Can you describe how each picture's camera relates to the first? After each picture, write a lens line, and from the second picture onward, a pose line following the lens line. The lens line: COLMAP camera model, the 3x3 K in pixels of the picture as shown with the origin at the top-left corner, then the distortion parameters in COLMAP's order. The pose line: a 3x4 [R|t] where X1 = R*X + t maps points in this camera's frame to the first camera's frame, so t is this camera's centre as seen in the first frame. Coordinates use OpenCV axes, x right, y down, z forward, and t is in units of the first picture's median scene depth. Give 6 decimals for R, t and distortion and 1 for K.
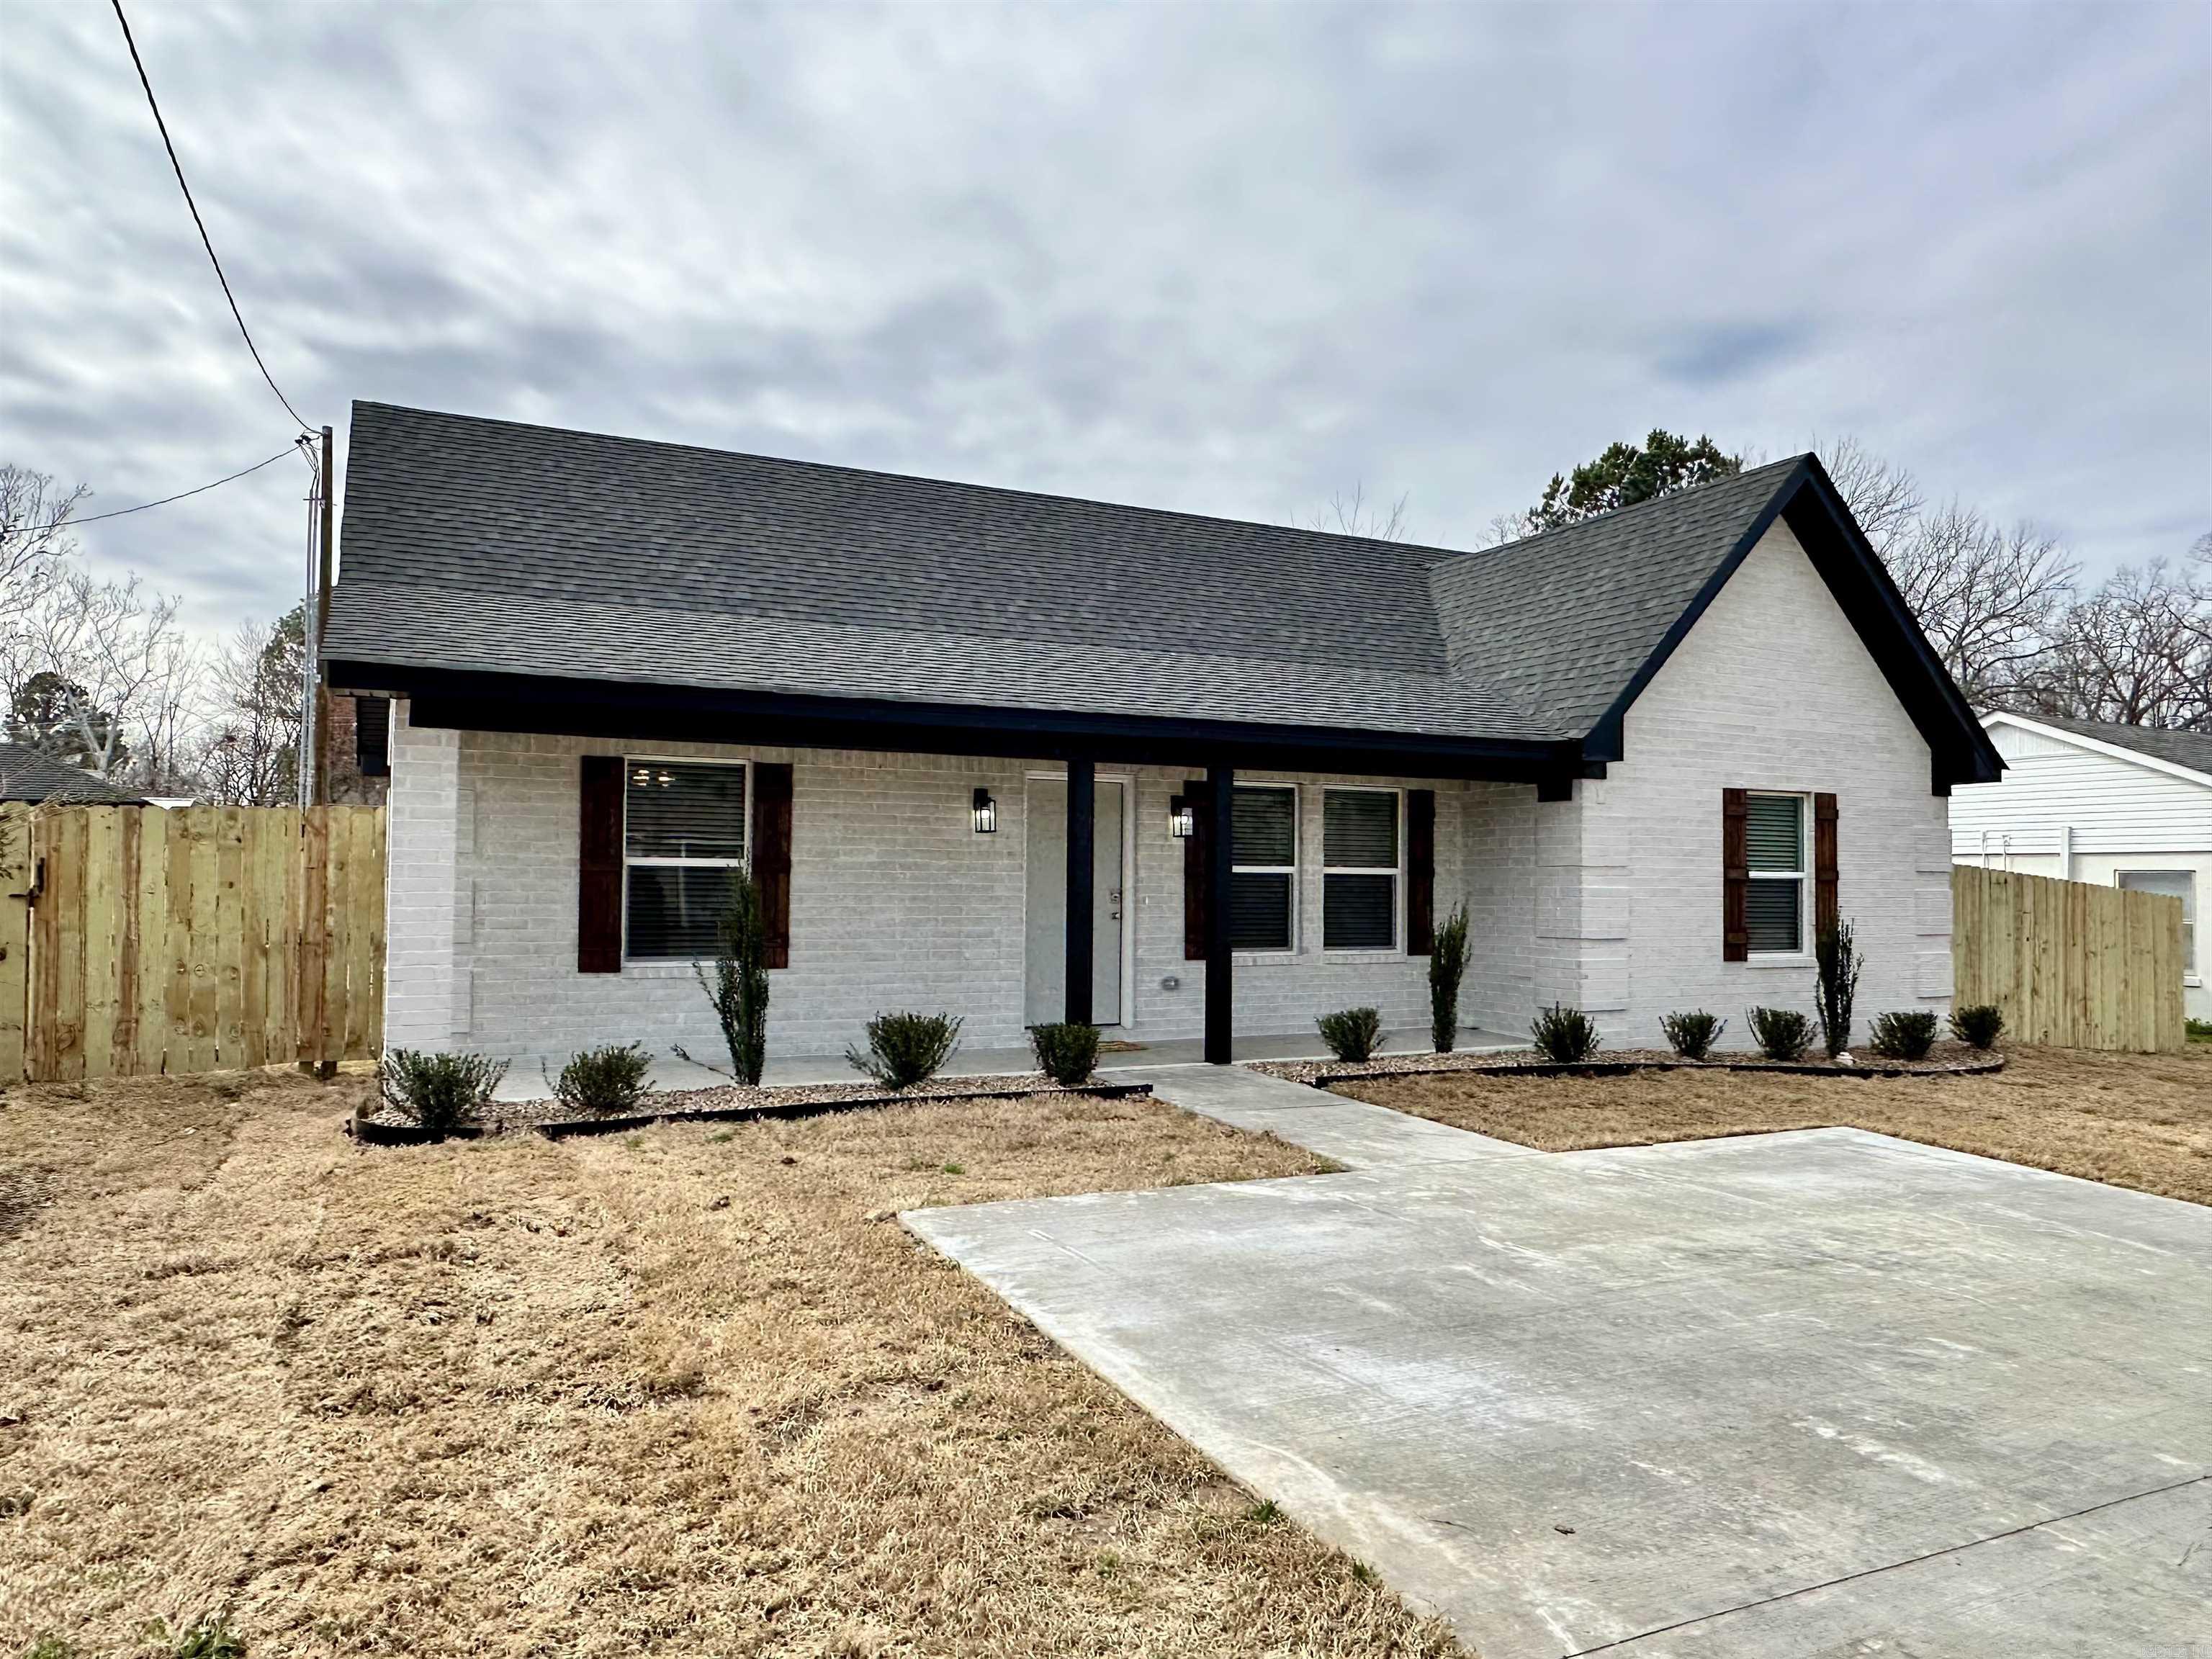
lens RADIAL K [[1486.0, 0, 1106.0], [0, 1486.0, 829.5], [0, 0, 1]] dist [-0.006149, 0.000370]
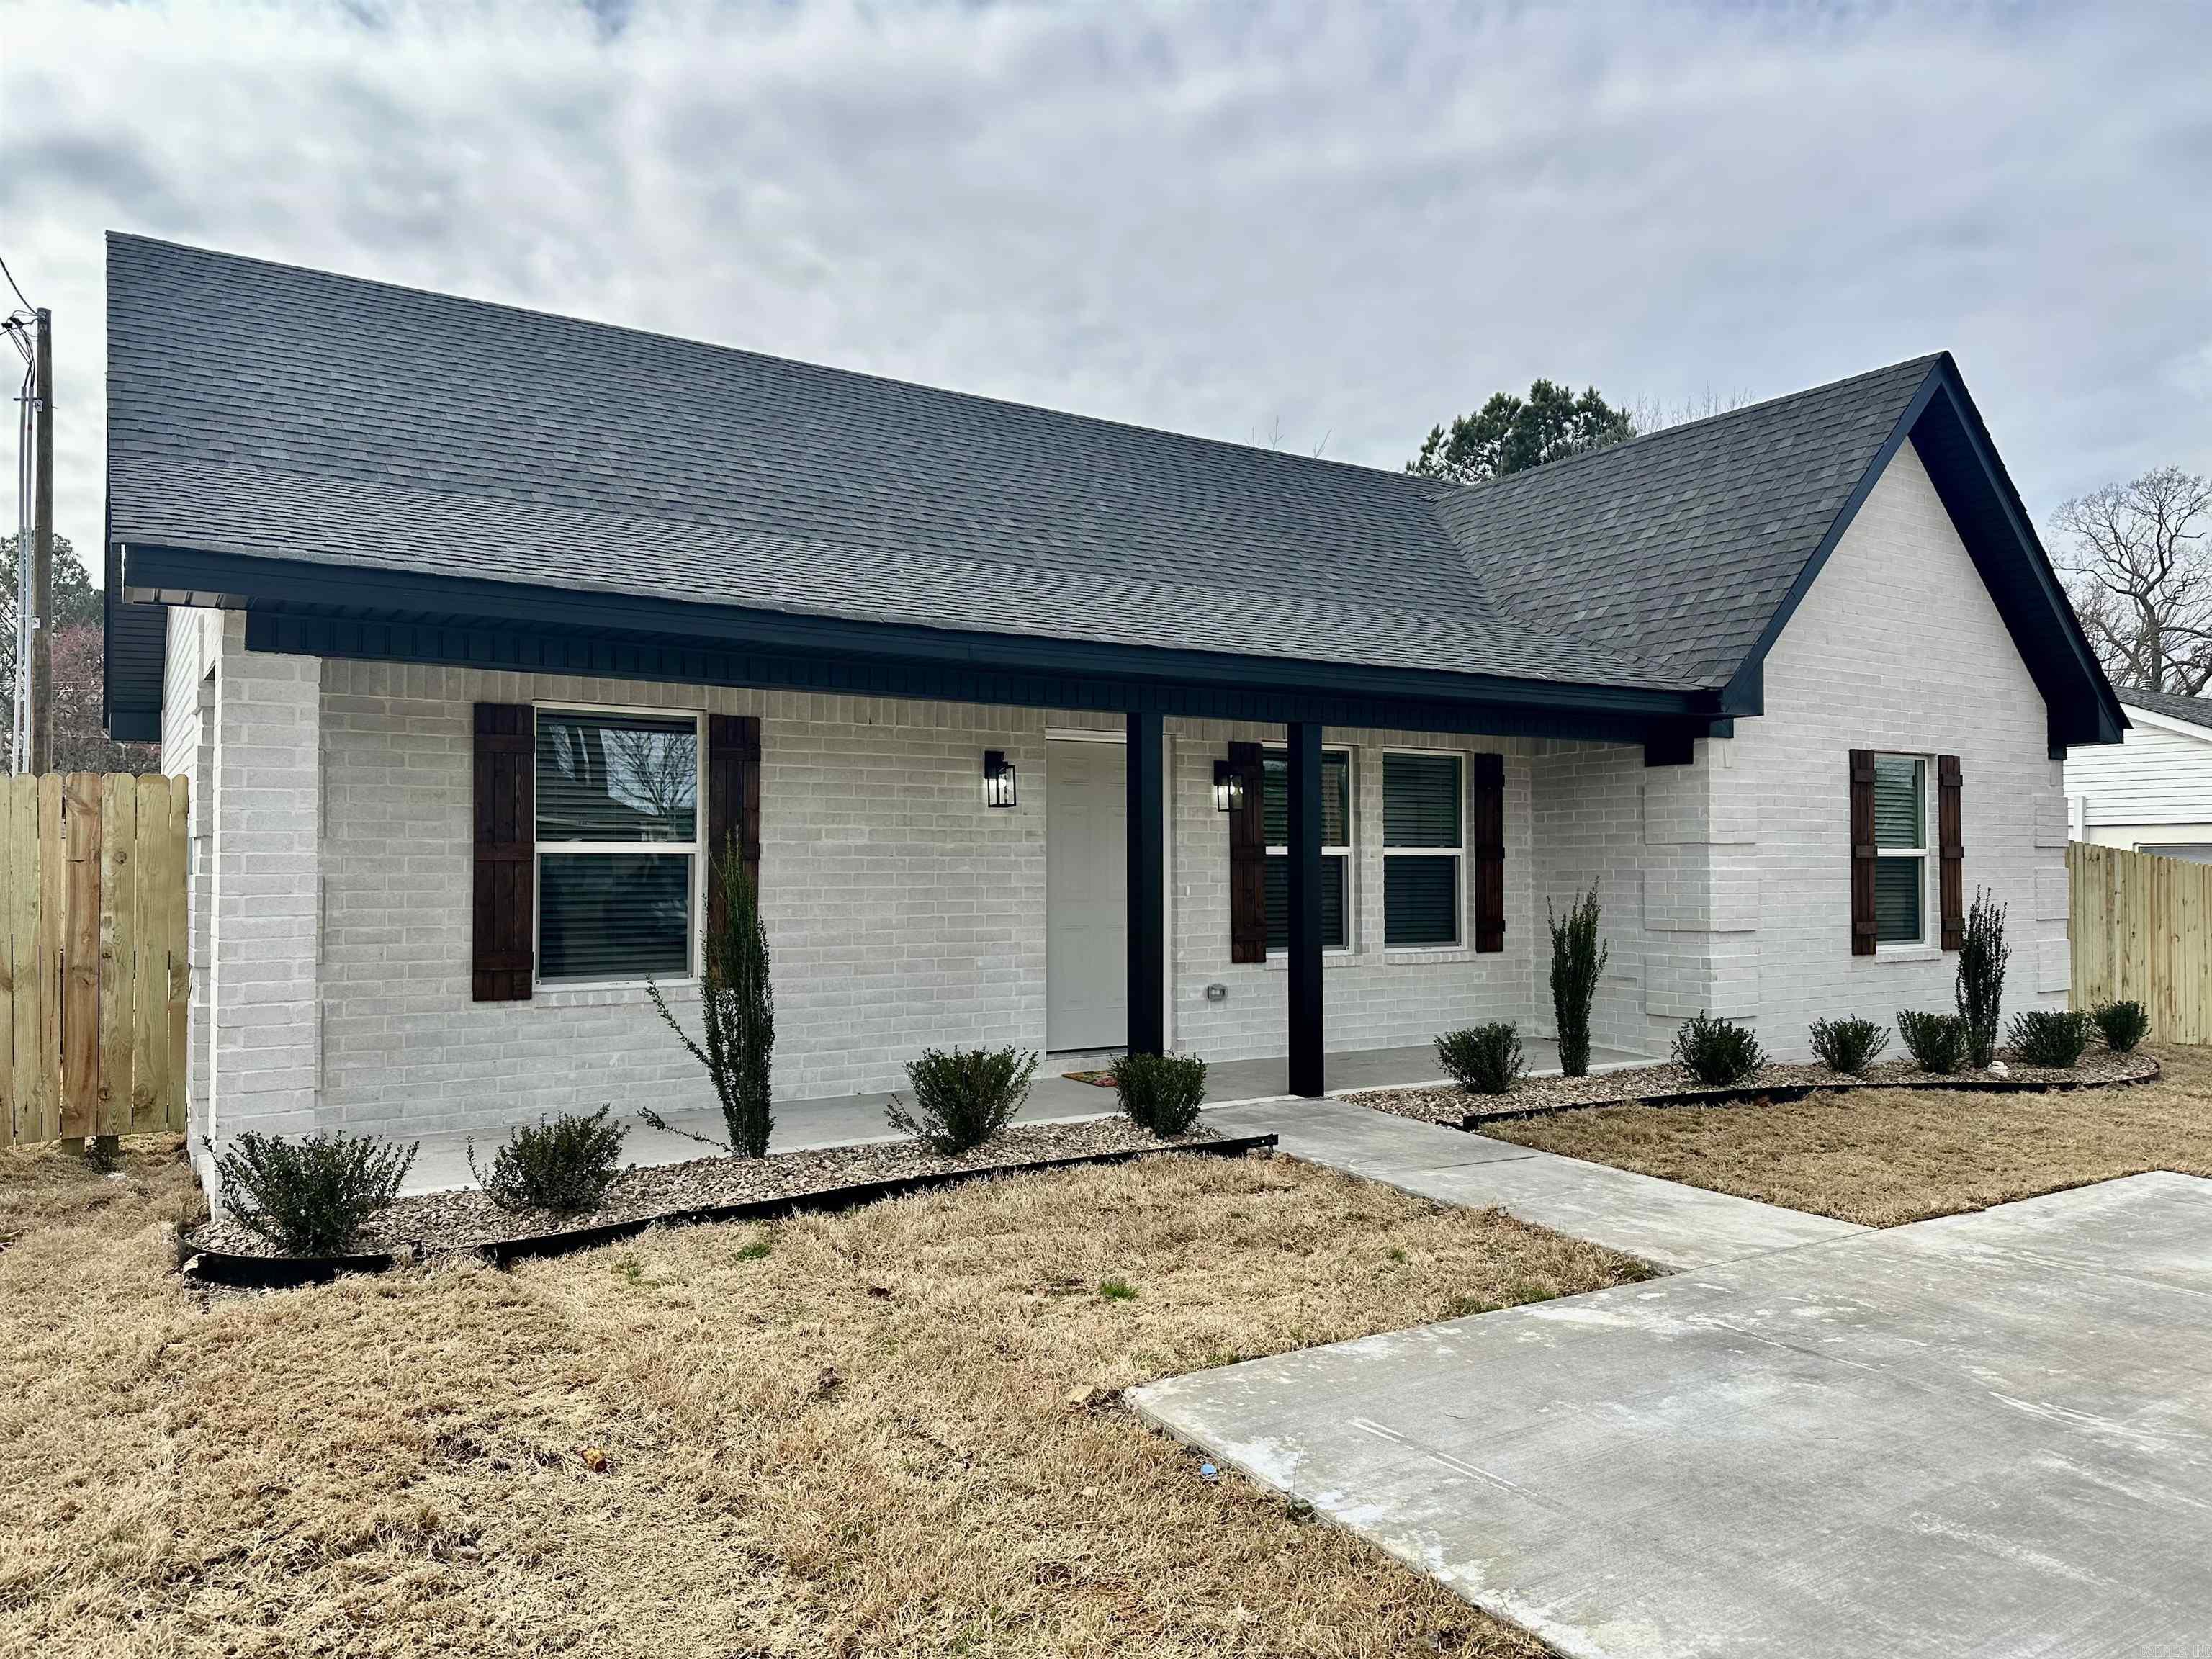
lens RADIAL K [[1575.4, 0, 1106.0], [0, 1575.4, 829.5], [0, 0, 1]] dist [0.057780, -0.068357]
pose [[0.993724, -0.007137, 0.111632, -0.112800], [0.005641, 0.999890, 0.013716, 0.002960], [-0.111717, -0.013000, 0.993655, 0.163639]]
